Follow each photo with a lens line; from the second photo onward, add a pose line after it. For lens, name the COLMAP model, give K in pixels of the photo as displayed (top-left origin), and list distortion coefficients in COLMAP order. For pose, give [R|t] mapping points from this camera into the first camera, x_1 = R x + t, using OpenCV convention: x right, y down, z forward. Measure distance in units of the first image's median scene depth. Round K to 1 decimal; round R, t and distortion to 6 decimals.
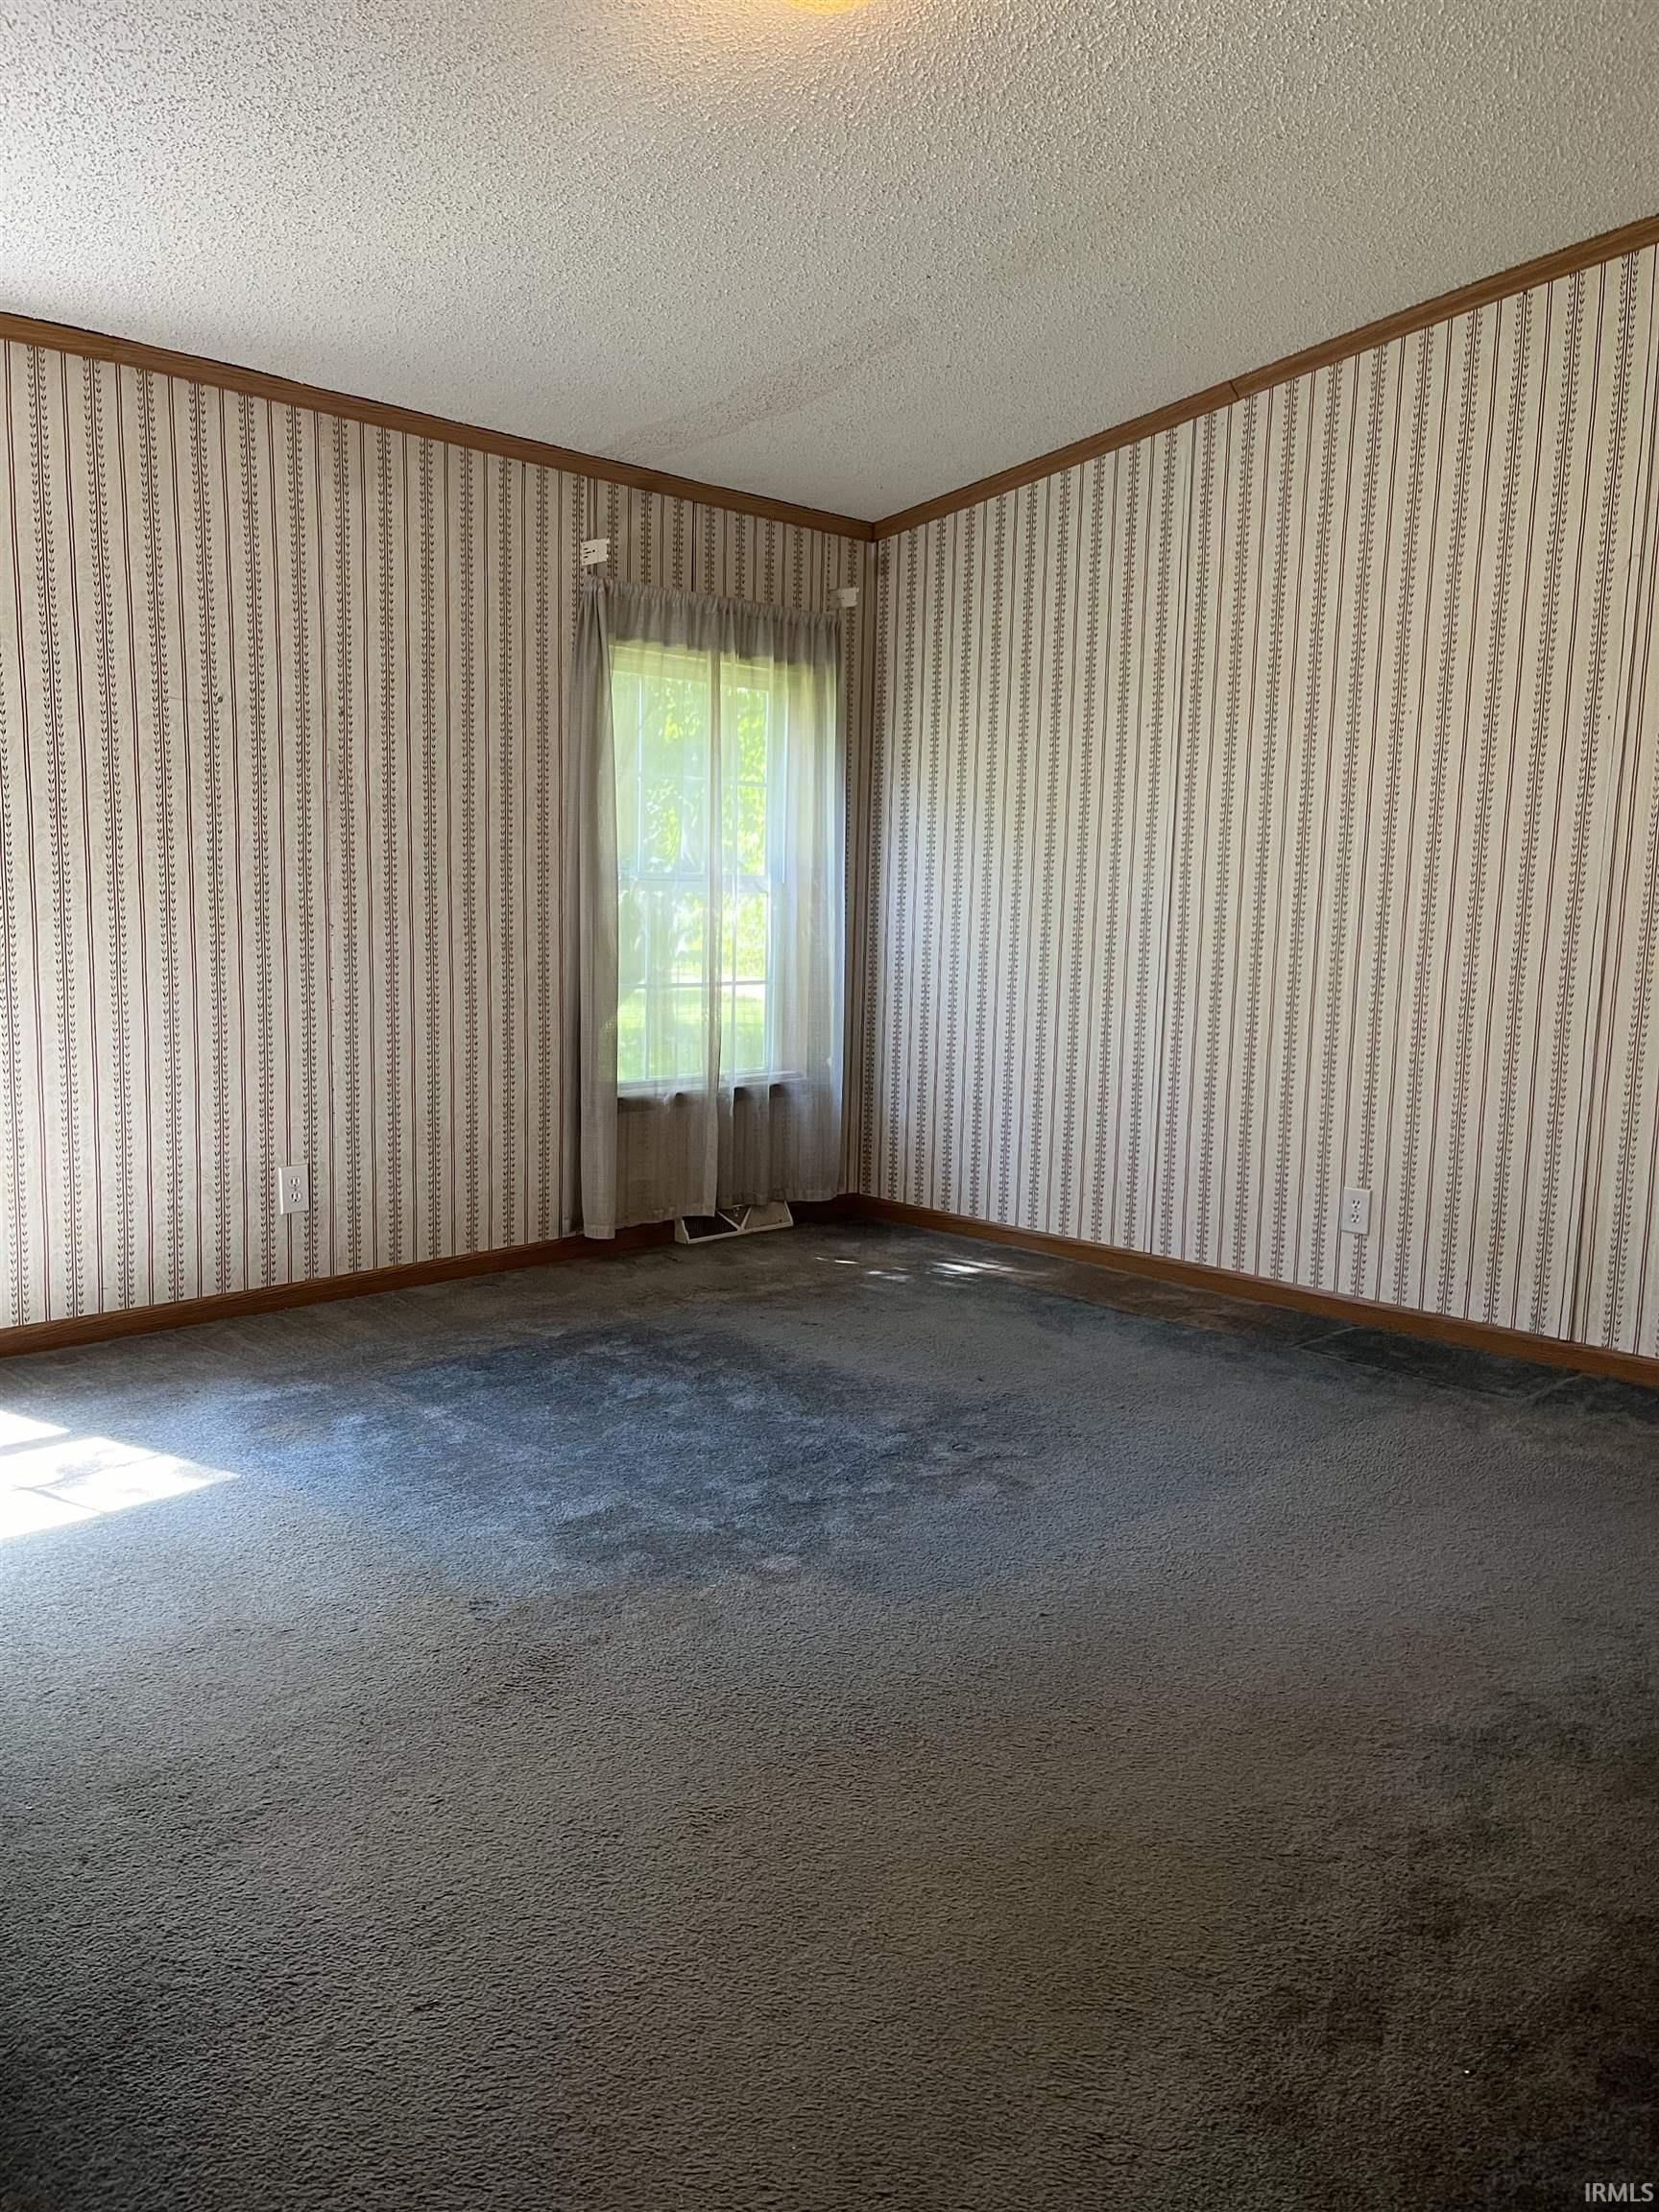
lens RADIAL K [[1691.0, 0, 814.7], [0, 1691.0, 1118.1], [0, 0, 1]] dist [0.058408, -0.087712]
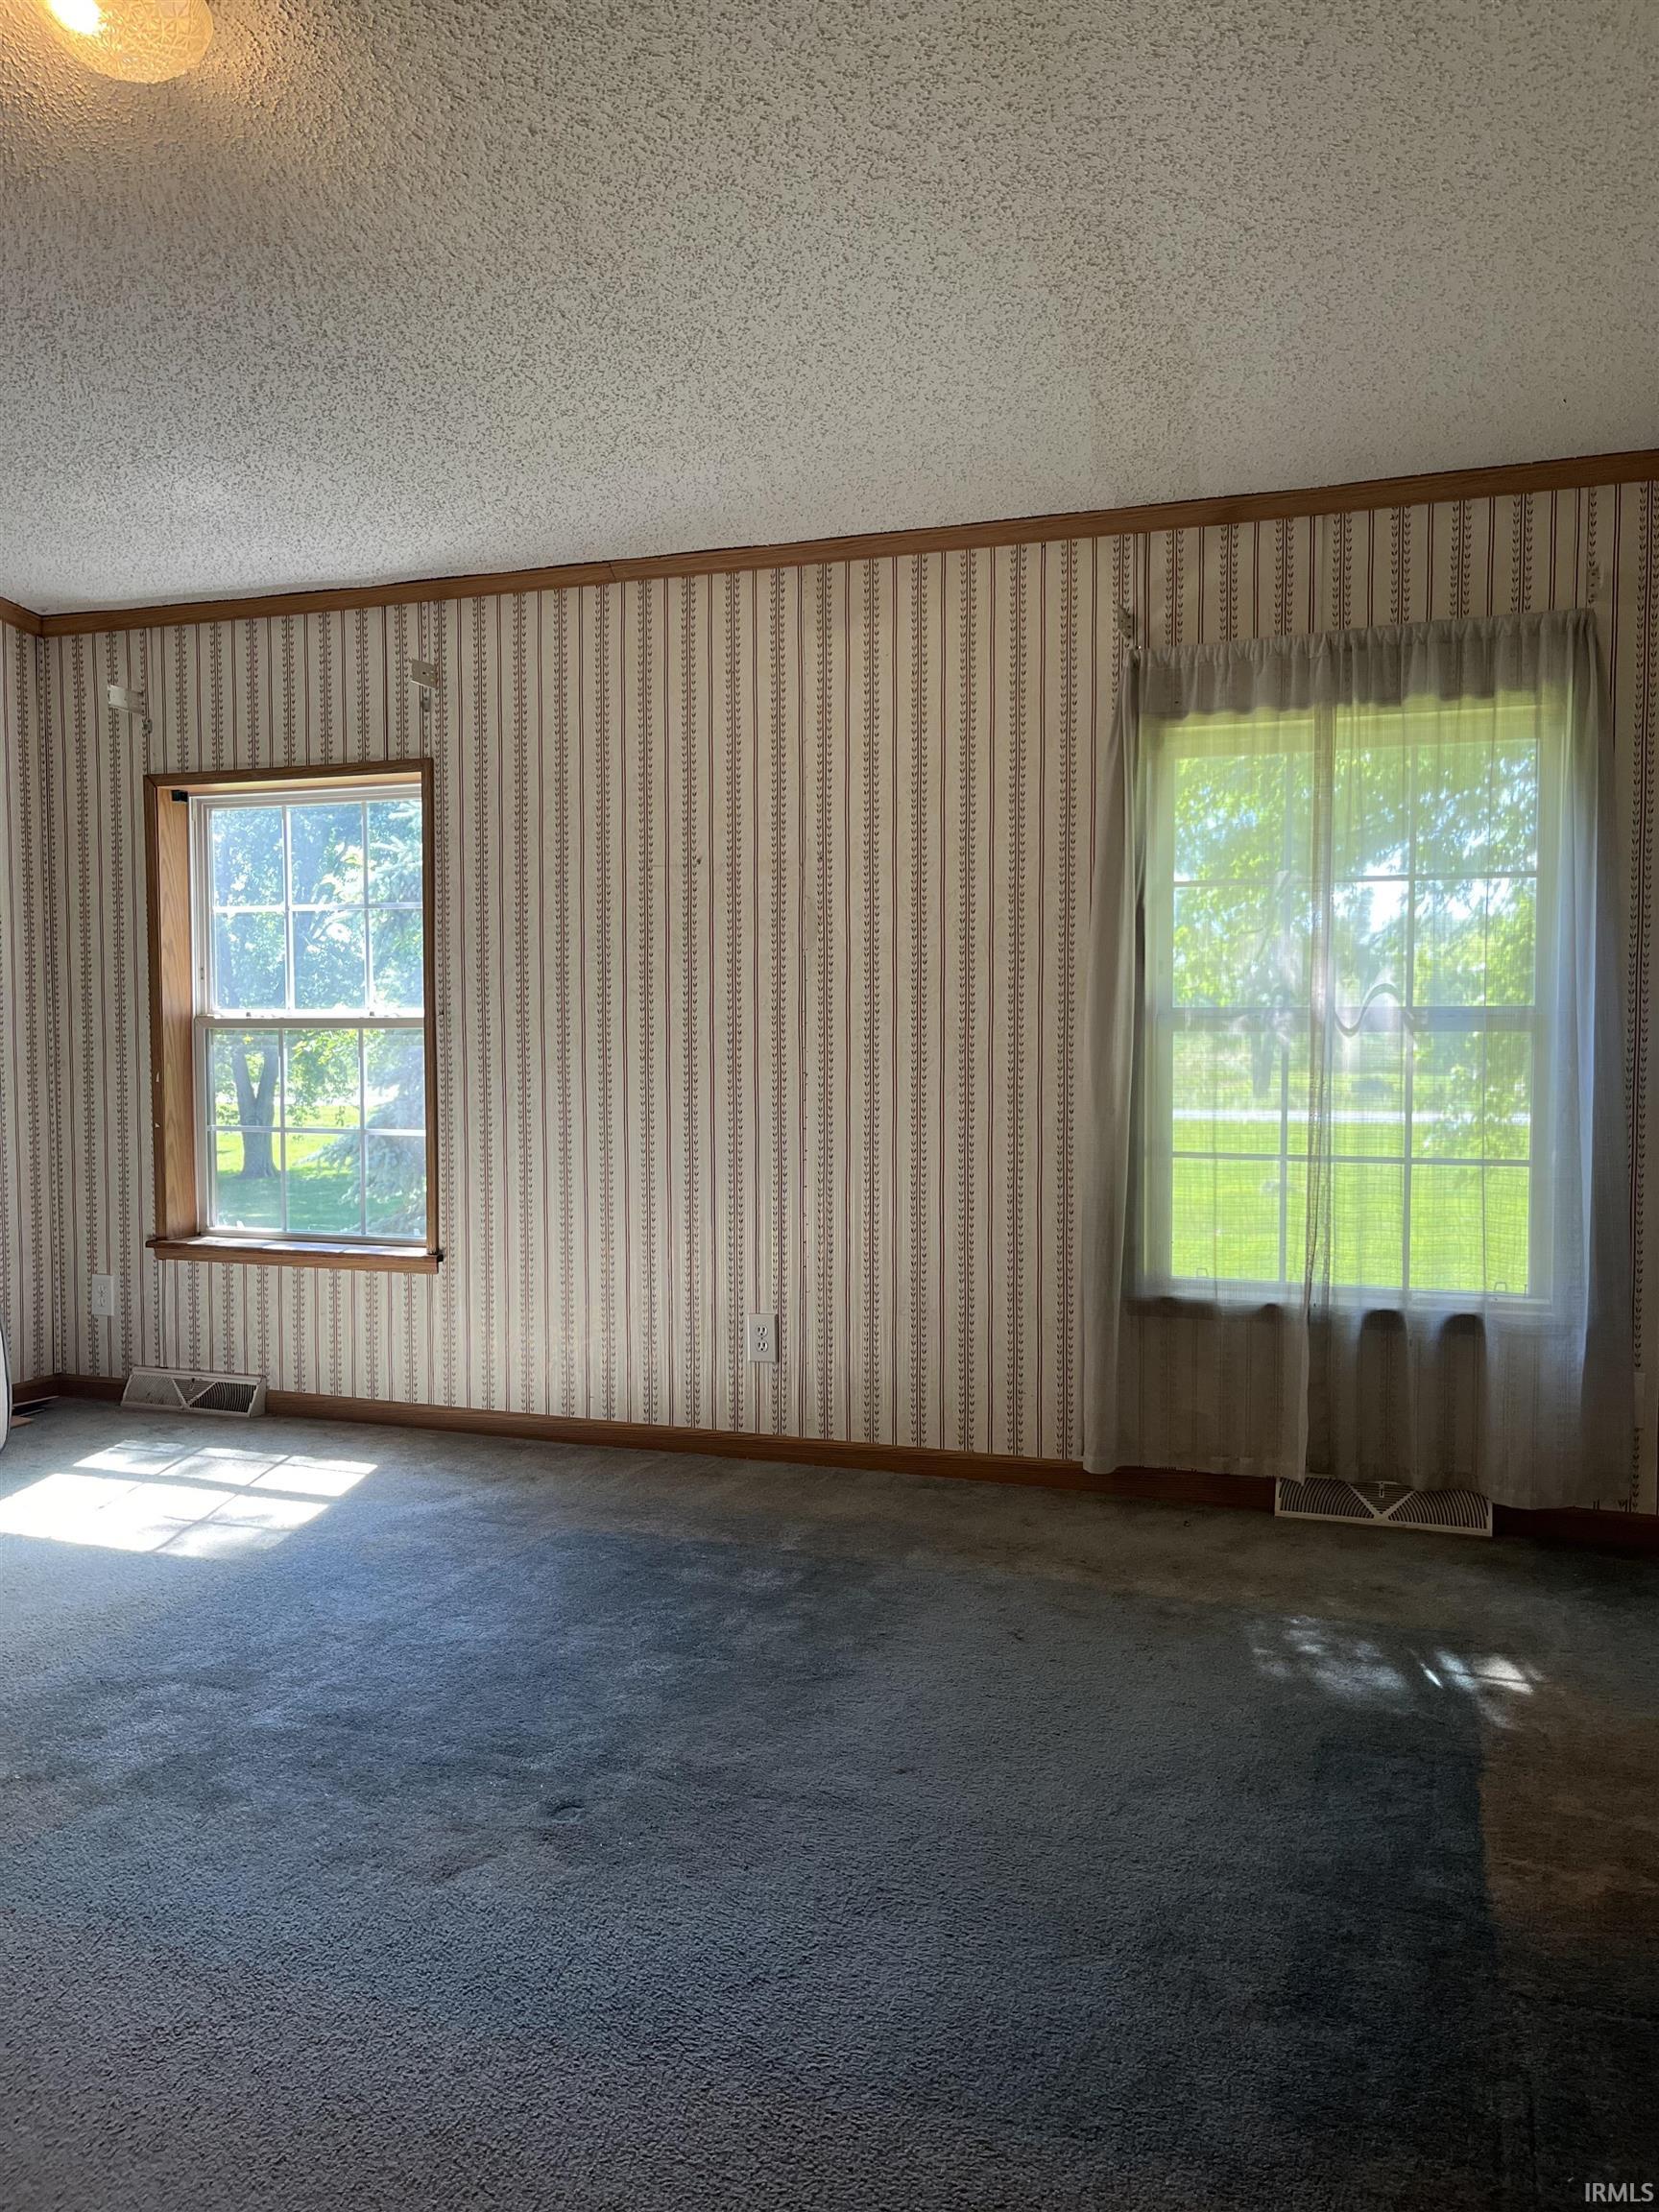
lens RADIAL K [[1691.0, 0, 827.1], [0, 1691.0, 1106.1], [0, 0, 1]] dist [0.058408, -0.087712]
pose [[0.425509, 0.020241, -0.904728, 0.597141], [-0.112979, 0.993116, -0.030918, -0.066209], [0.897874, 0.115371, 0.424867, 0.598392]]
